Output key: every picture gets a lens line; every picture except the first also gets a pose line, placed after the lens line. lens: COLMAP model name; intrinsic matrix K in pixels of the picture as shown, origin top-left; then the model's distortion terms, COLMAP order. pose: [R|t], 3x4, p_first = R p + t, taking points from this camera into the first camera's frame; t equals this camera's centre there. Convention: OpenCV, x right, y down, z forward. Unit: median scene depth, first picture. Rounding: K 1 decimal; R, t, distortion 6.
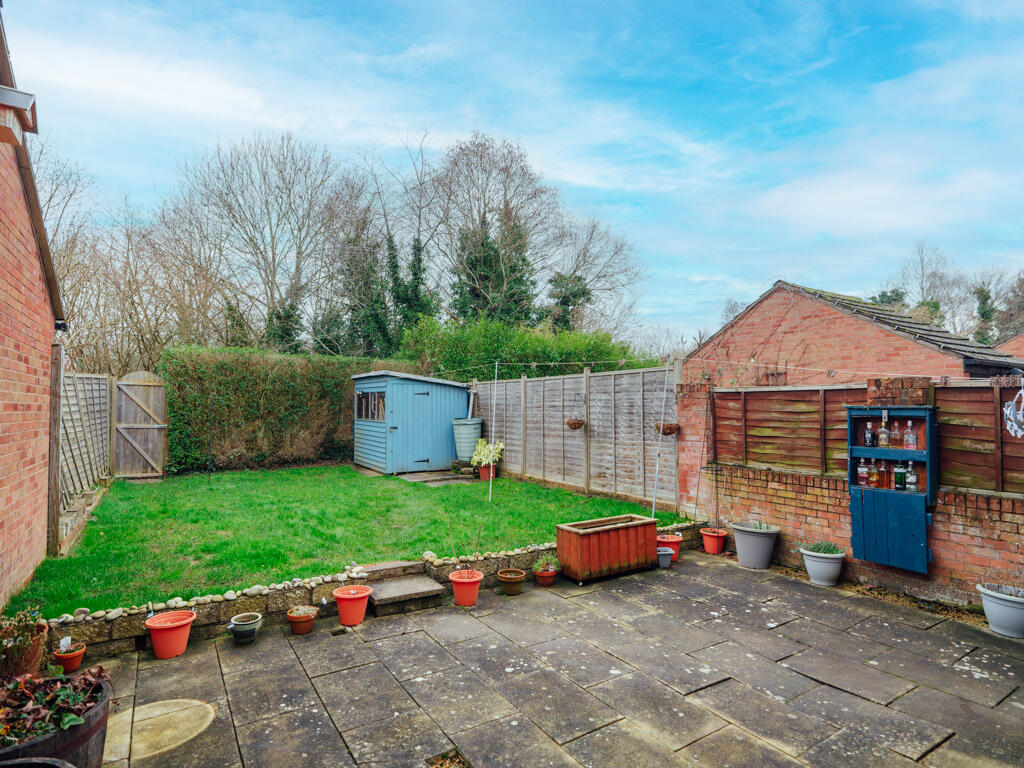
lens RADIAL K [[554.1, 0, 512.0], [0, 554.1, 384.0], [0, 0, 1]] dist [0.037615, -0.000043]
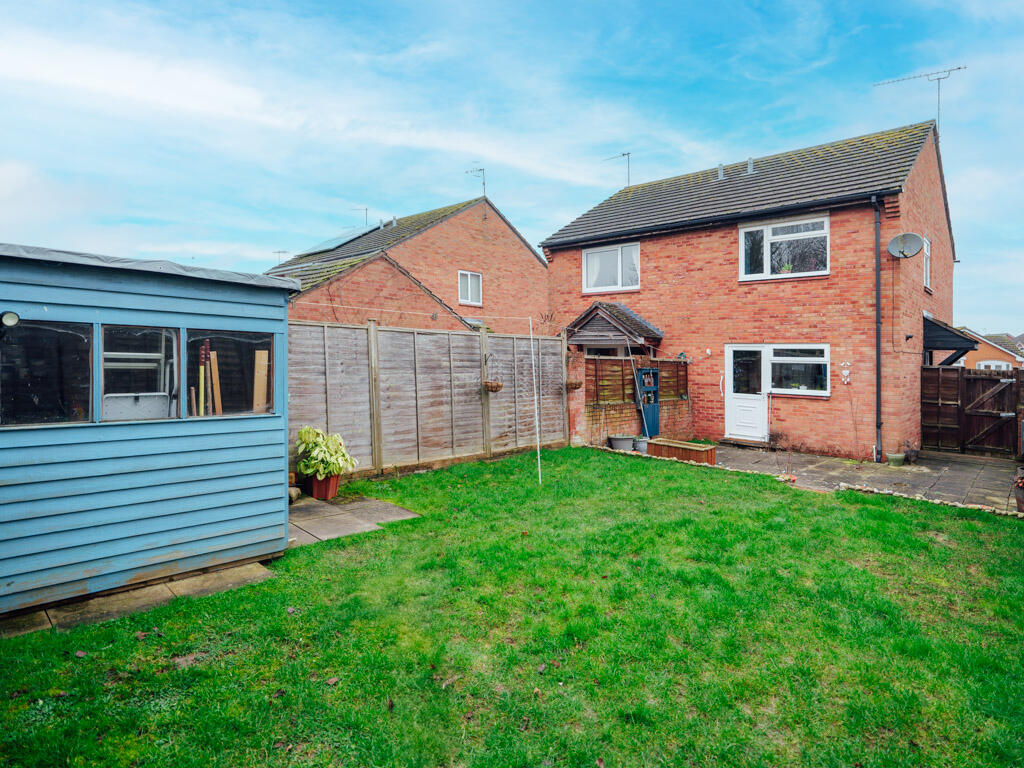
lens RADIAL K [[554.1, 0, 512.0], [0, 554.1, 384.0], [0, 0, 1]] dist [0.037615, -0.000043]
pose [[-0.226543, -0.048966, 0.972769, -0.841603], [-0.056952, 0.997693, 0.036958, 0.032988], [-0.972335, -0.047029, -0.228809, 1.244057]]
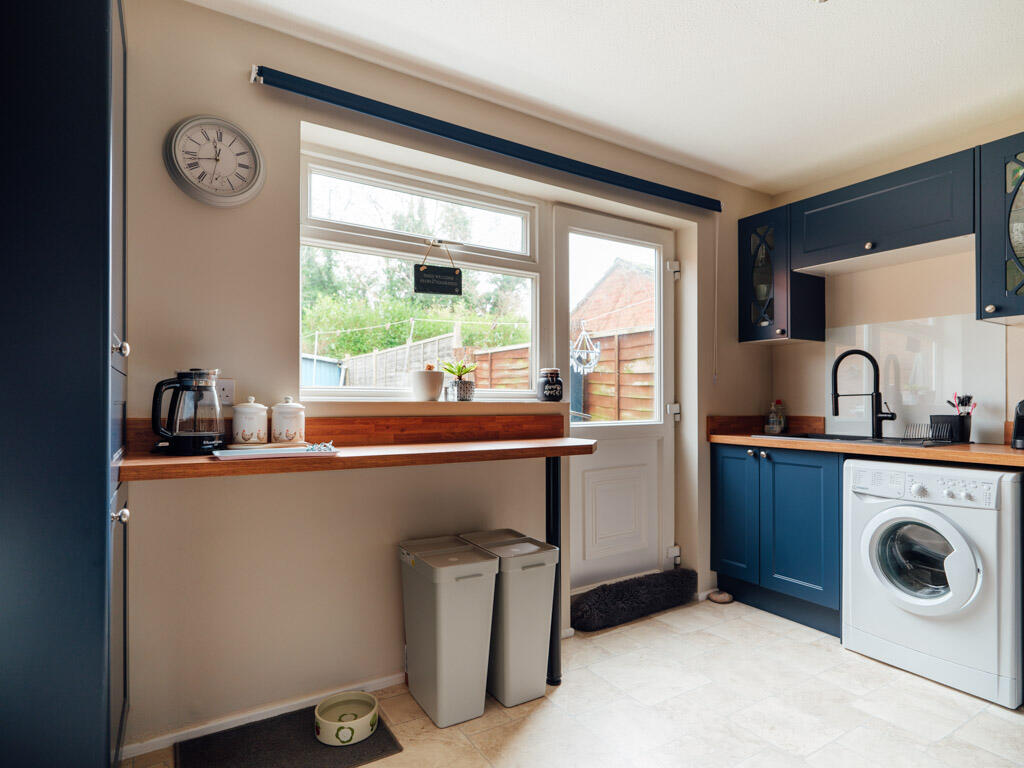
lens RADIAL K [[554.1, 0, 512.0], [0, 554.1, 384.0], [0, 0, 1]] dist [0.037615, -0.000043]
pose [[0.999982, 0.002026, -0.005629, 0.360391], [-0.001959, 0.999929, 0.011788, 0.047641], [0.005652, -0.011777, 0.999915, -0.049091]]
